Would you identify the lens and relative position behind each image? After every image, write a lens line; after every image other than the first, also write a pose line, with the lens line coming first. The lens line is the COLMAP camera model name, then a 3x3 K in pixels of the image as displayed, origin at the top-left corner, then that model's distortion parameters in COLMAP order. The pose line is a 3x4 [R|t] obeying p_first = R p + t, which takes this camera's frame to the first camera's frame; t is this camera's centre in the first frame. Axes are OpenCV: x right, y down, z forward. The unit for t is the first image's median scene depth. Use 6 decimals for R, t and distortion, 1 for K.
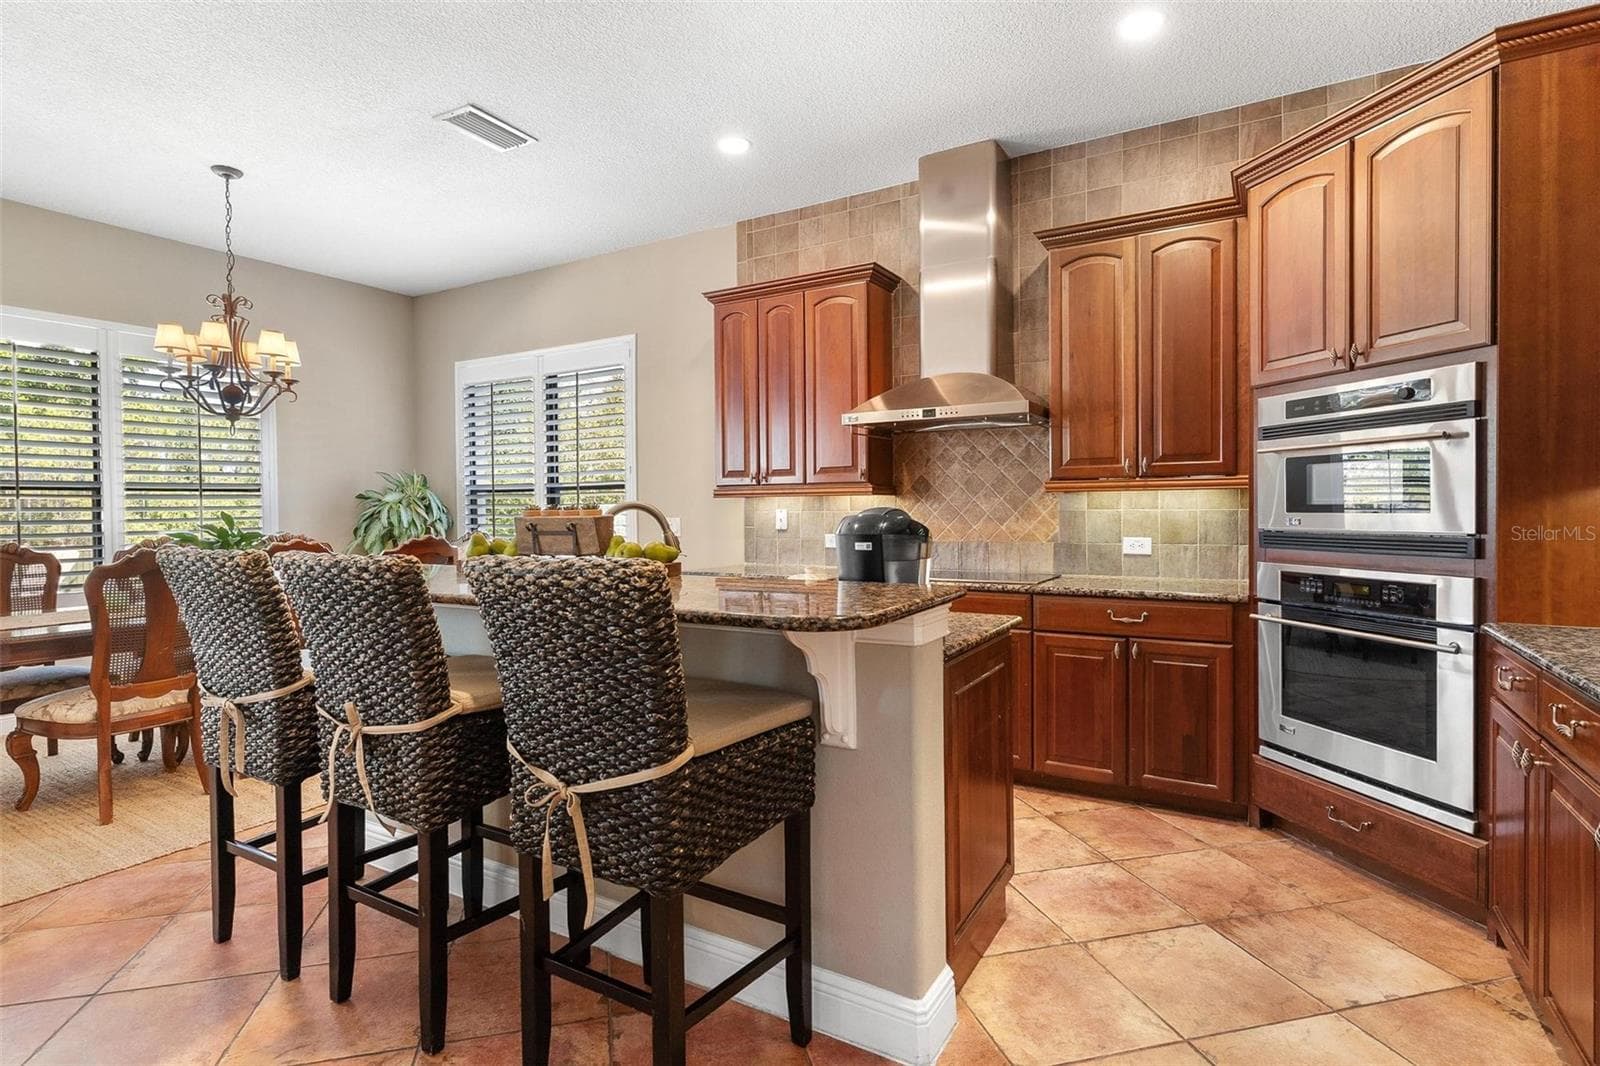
lens RADIAL K [[791.6, 0, 792.6], [0, 791.6, 521.6], [0, 0, 1]] dist [-0.000104, 0.000386]
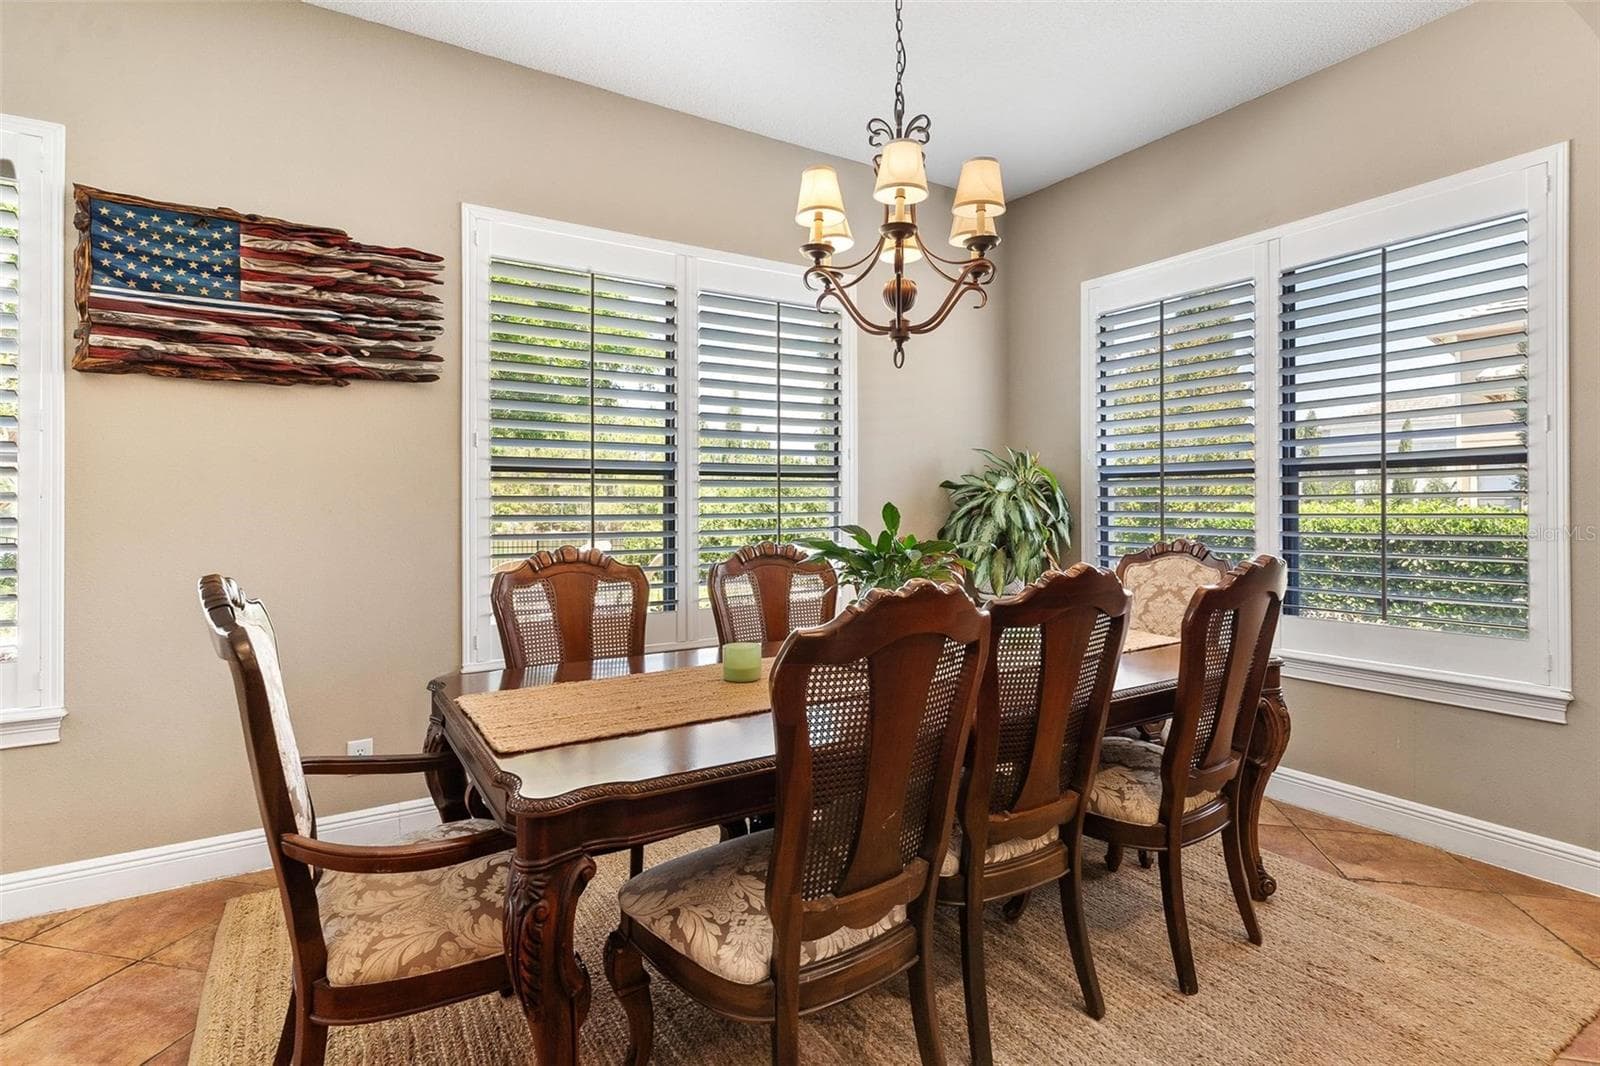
lens RADIAL K [[778.4, 0, 799.5], [0, 778.4, 508.9], [0, 0, 1]] dist [-0.000307, 0.000168]
pose [[0.891713, 0.009807, -0.452495, -0.629037], [-0.014145, 0.999881, -0.006205, -0.006100], [0.452380, 0.011934, 0.891746, 0.579273]]
